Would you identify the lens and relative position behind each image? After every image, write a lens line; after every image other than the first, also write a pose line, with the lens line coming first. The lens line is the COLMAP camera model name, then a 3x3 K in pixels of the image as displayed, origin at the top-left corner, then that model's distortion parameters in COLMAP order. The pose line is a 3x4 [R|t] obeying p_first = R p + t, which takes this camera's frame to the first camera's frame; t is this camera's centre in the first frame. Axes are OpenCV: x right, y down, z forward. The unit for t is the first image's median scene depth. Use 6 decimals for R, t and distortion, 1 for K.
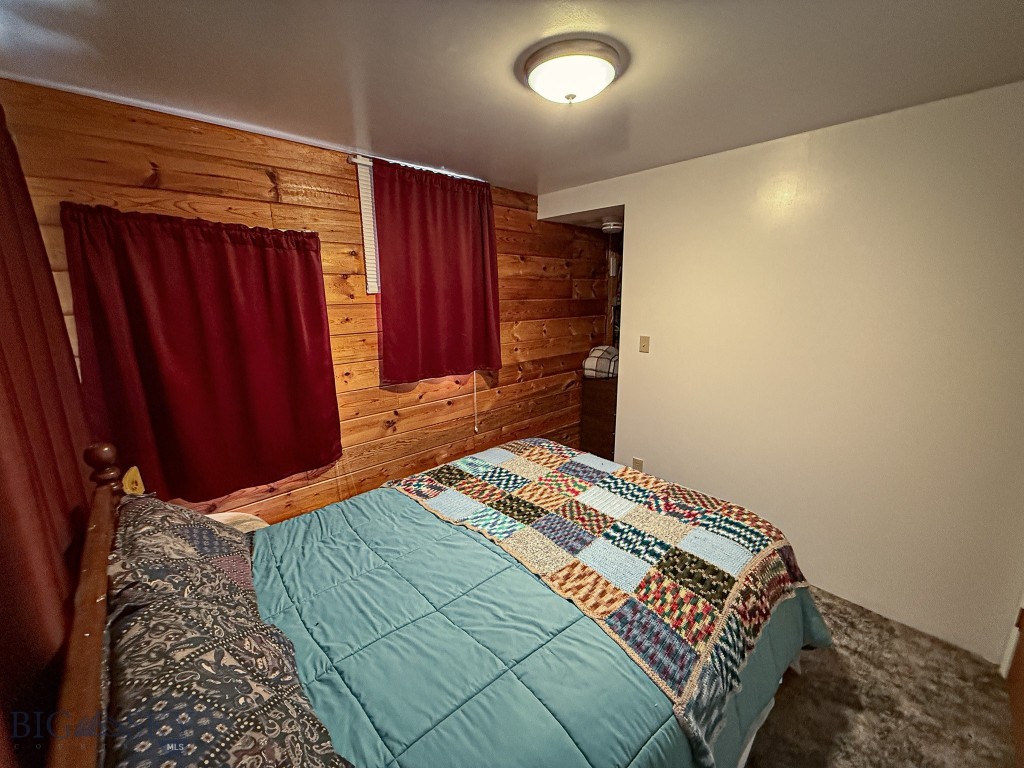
lens RADIAL K [[406.7, 0, 508.9], [0, 406.7, 385.1], [0, 0, 1]] dist [0.001173, -0.000472]
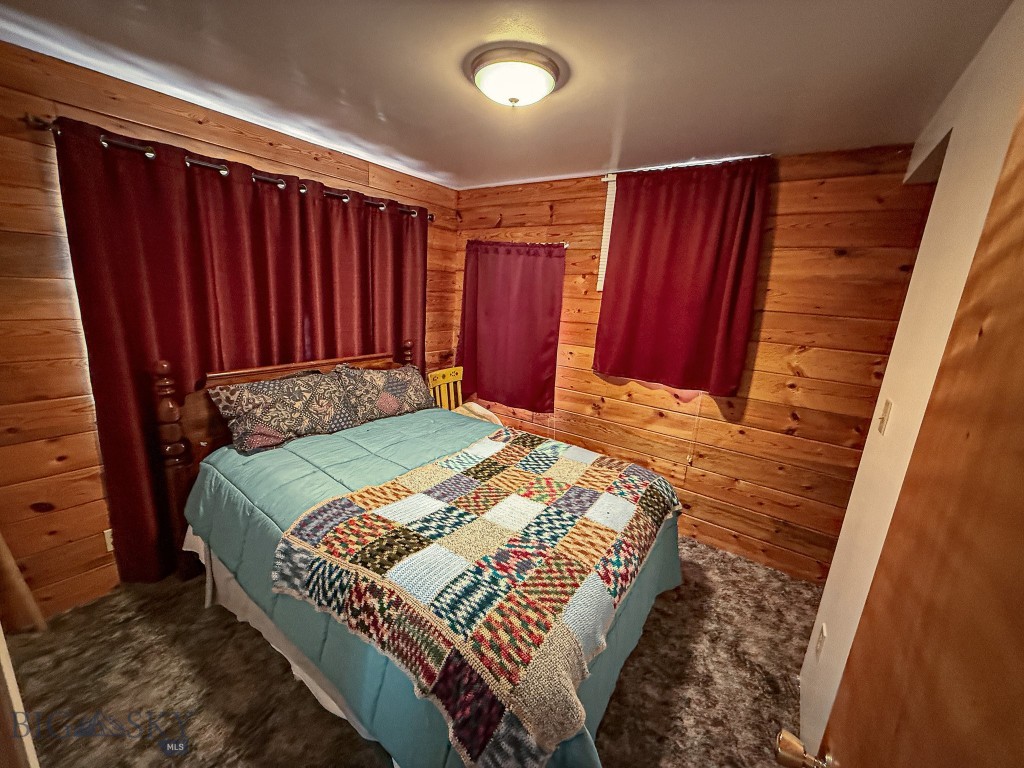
lens RADIAL K [[406.7, 0, 508.9], [0, 406.7, 385.1], [0, 0, 1]] dist [0.001173, -0.000472]
pose [[0.208152, 0.250104, -0.945580, 1.007370], [-0.277658, 0.942093, 0.188061, -0.151422], [0.937859, 0.223402, 0.265542, 0.652963]]
